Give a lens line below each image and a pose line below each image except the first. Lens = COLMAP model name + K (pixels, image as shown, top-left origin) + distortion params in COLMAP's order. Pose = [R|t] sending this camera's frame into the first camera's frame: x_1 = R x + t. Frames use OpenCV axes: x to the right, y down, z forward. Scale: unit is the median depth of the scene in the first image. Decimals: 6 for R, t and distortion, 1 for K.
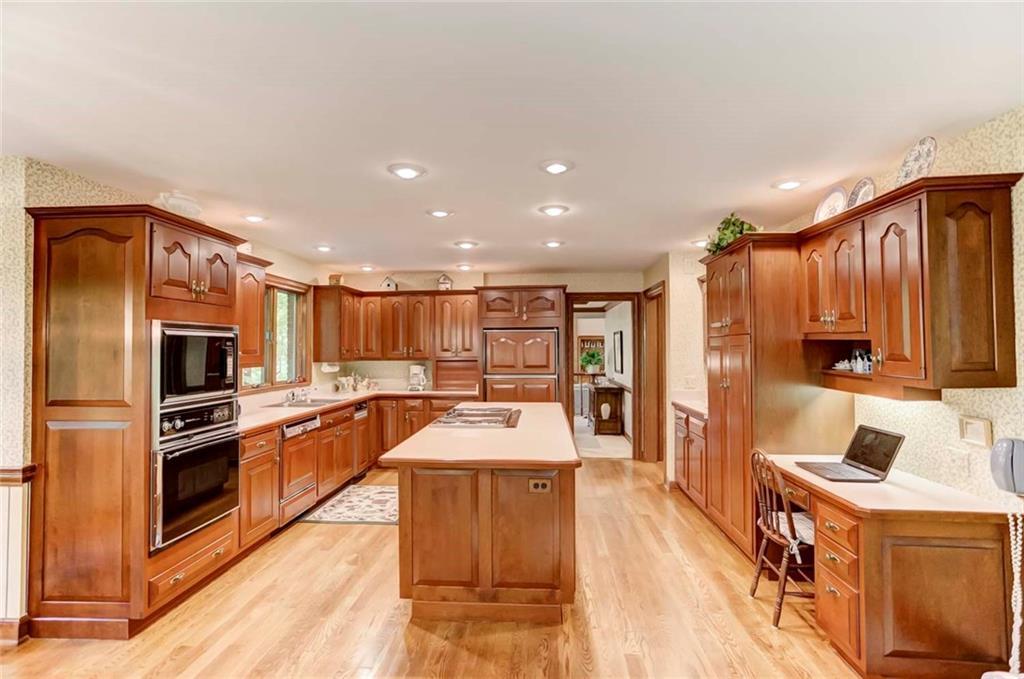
lens RADIAL K [[509.5, 0, 512.0], [0, 509.5, 339.5], [0, 0, 1]] dist [-0.014636, 0.000625]
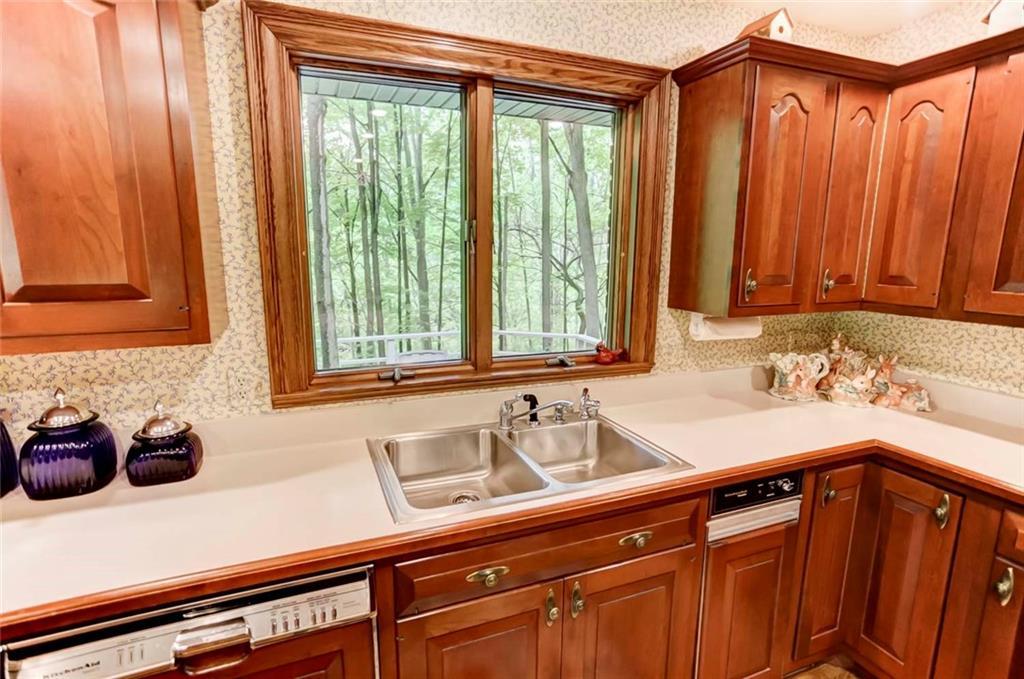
lens RADIAL K [[492.7, 0, 512.0], [0, 492.7, 339.5], [0, 0, 1]] dist [0.002964, 0.000921]
pose [[0.430097, 0.162667, -0.888007, -0.121958], [0.001922, 0.983466, 0.181084, 0.003762], [0.902781, -0.079591, 0.422673, 0.713474]]
